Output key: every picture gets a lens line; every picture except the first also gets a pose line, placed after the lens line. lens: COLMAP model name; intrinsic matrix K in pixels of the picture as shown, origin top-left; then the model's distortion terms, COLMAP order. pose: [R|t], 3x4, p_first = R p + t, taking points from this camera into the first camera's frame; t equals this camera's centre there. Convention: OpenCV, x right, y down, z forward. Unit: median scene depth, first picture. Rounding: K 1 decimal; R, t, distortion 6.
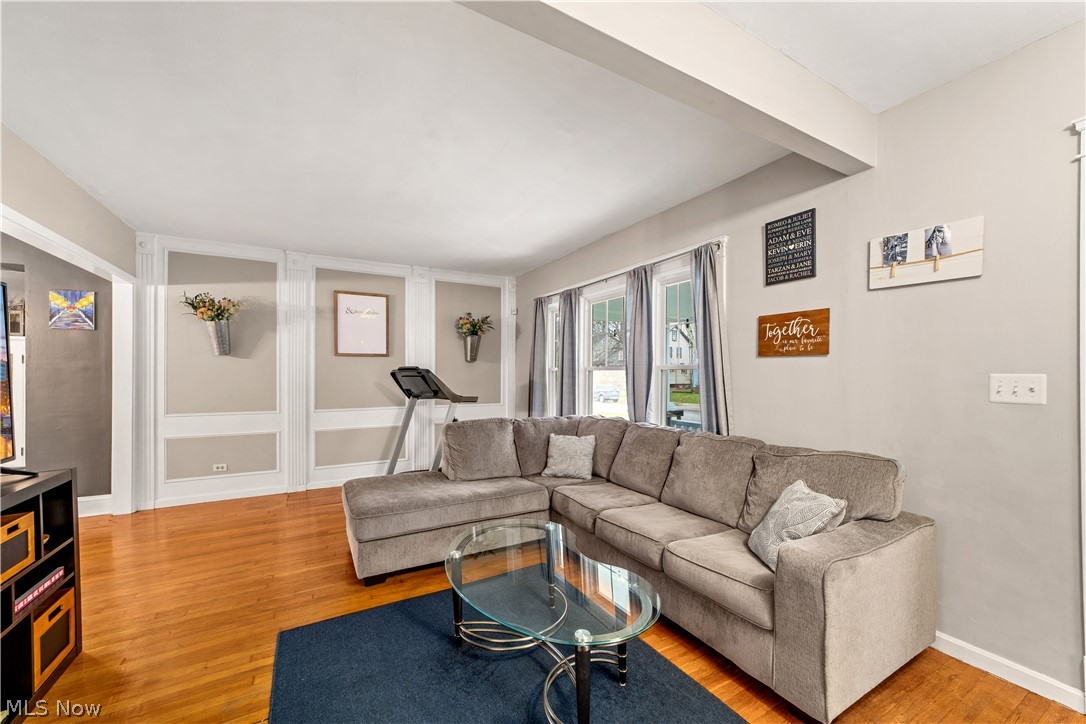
lens RADIAL K [[421.1, 0, 543.7], [0, 421.1, 370.8], [0, 0, 1]] dist [-0.005725, 0.001809]
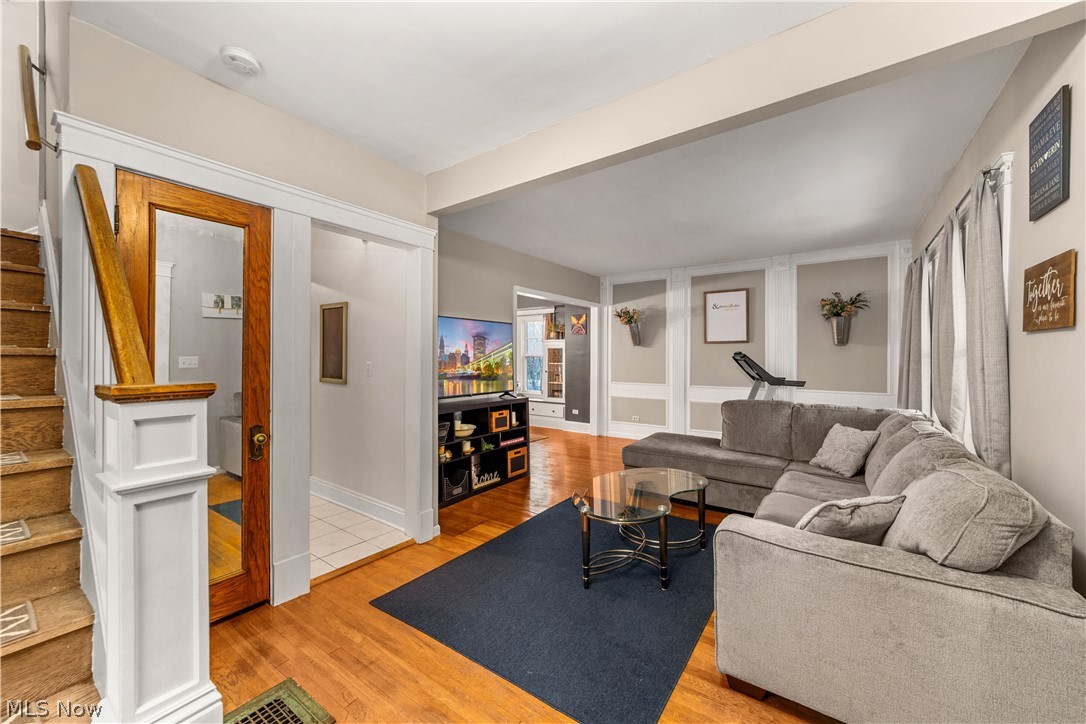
lens RADIAL K [[421.1, 0, 544.9], [0, 421.1, 355.0], [0, 0, 1]] dist [-0.005725, 0.001809]
pose [[0.424950, -0.004082, -0.905208, 0.476902], [0.002944, 0.999991, -0.003127, 0.000962], [0.905212, -0.001336, 0.424958, 0.032552]]
